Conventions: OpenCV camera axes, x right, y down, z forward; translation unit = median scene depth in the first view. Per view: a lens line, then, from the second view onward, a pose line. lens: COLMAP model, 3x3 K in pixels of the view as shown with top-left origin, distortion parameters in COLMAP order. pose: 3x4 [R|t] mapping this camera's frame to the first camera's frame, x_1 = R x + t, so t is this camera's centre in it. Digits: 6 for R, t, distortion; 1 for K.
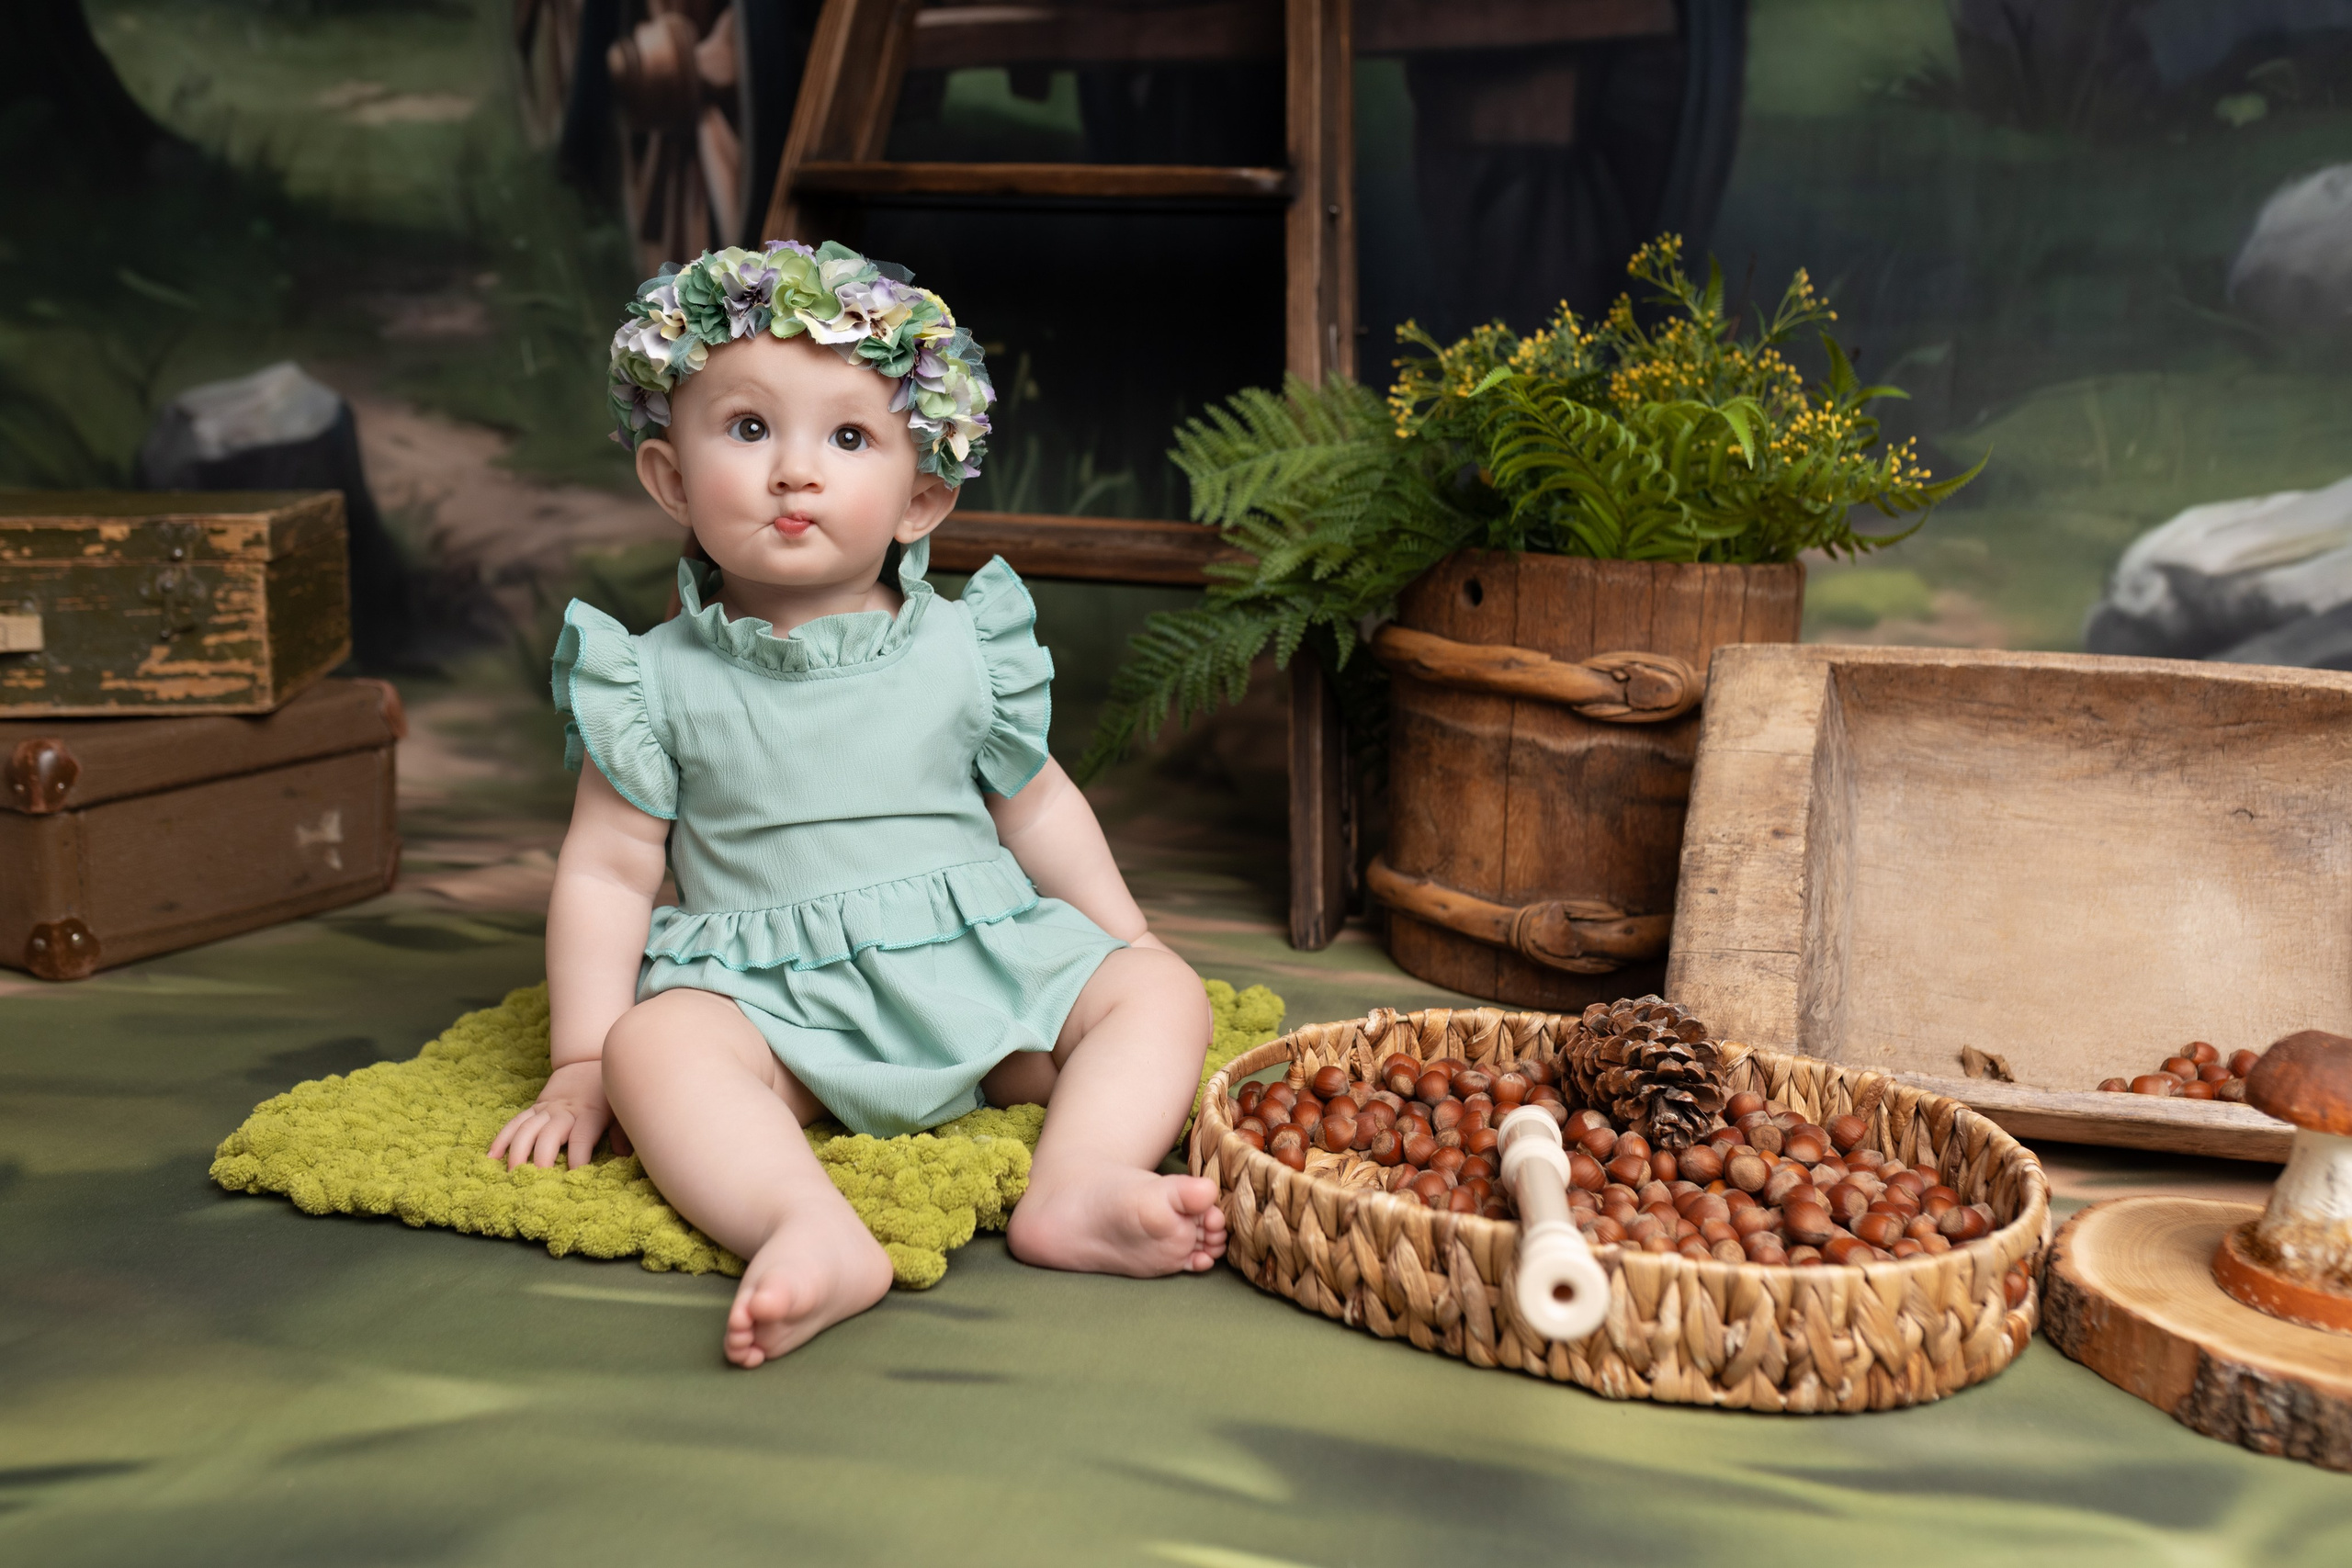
lens RADIAL K [[2877.4, 0, 1166.7], [0, 2877.4, 848.5], [0, 0, 1]] dist [-0.002508, 1.040485]
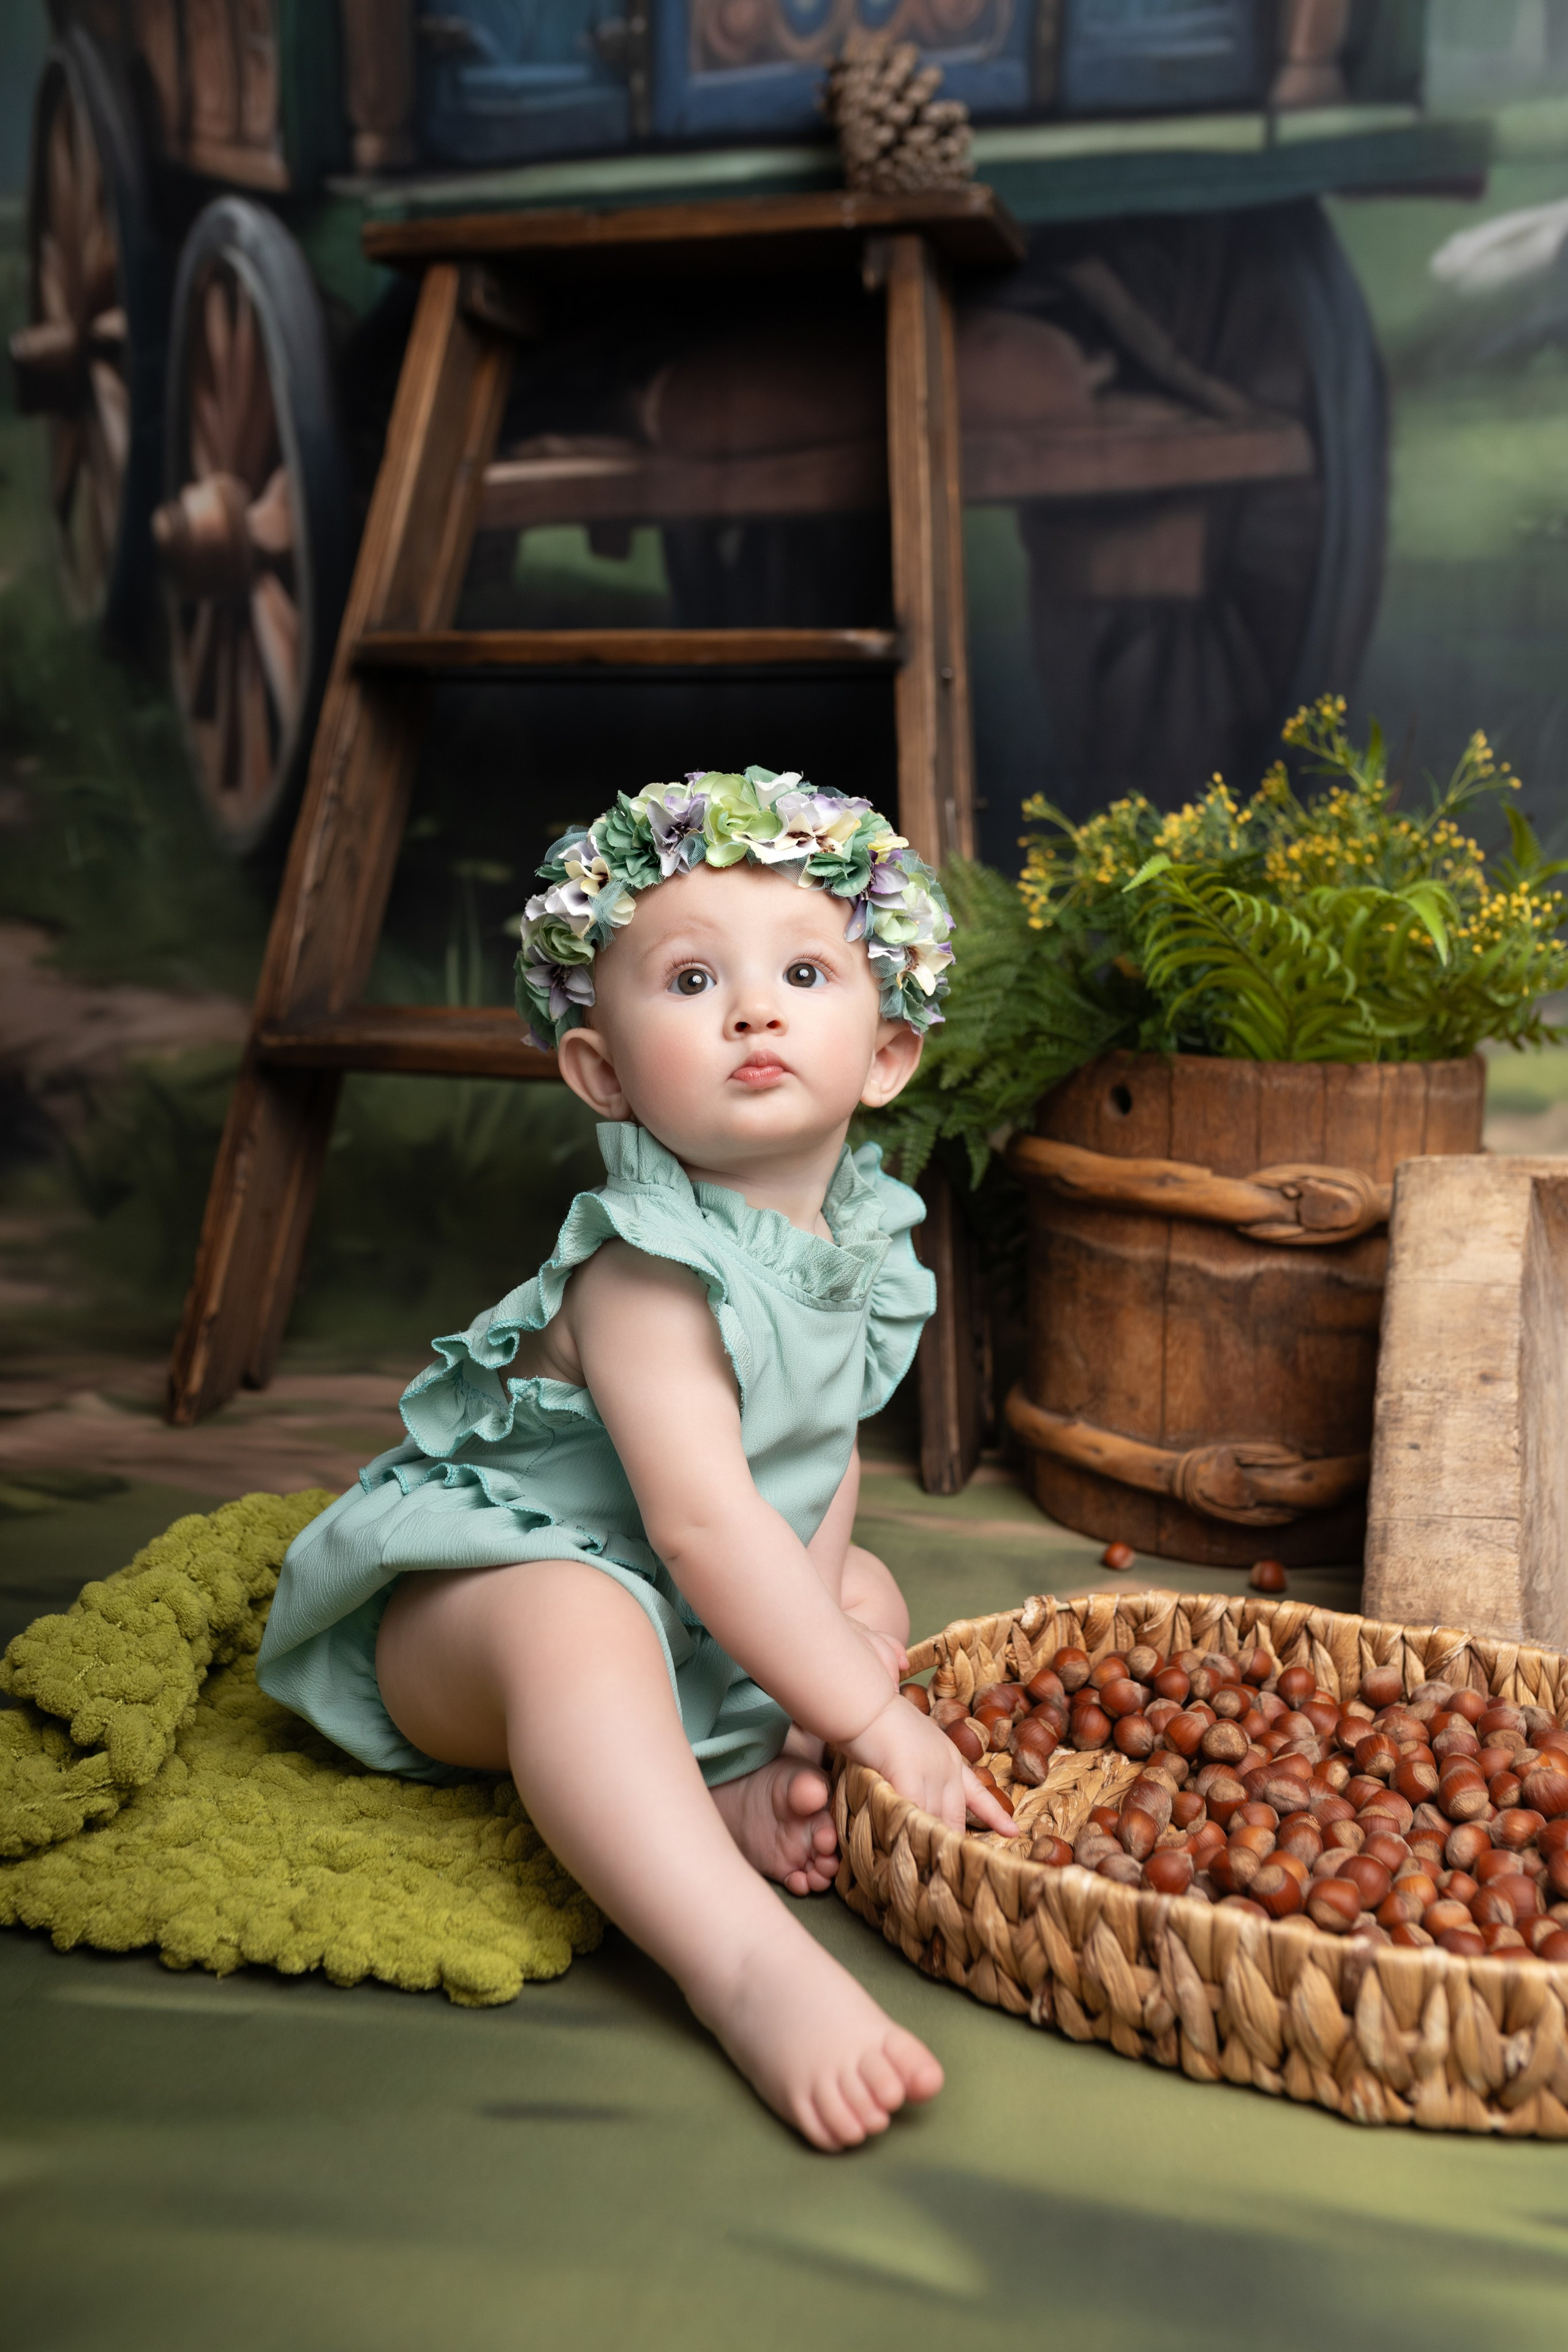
lens RADIAL K [[2877.7, 0, 782.0], [0, 2877.7, 1282.2], [0, 0, 1]] dist [-0.002508, 1.040485]
pose [[0.999687, -0.023328, 0.008986, -0.008602], [0.023372, 0.999715, -0.004811, -0.031090], [-0.008872, 0.005019, 0.999948, 0.107412]]
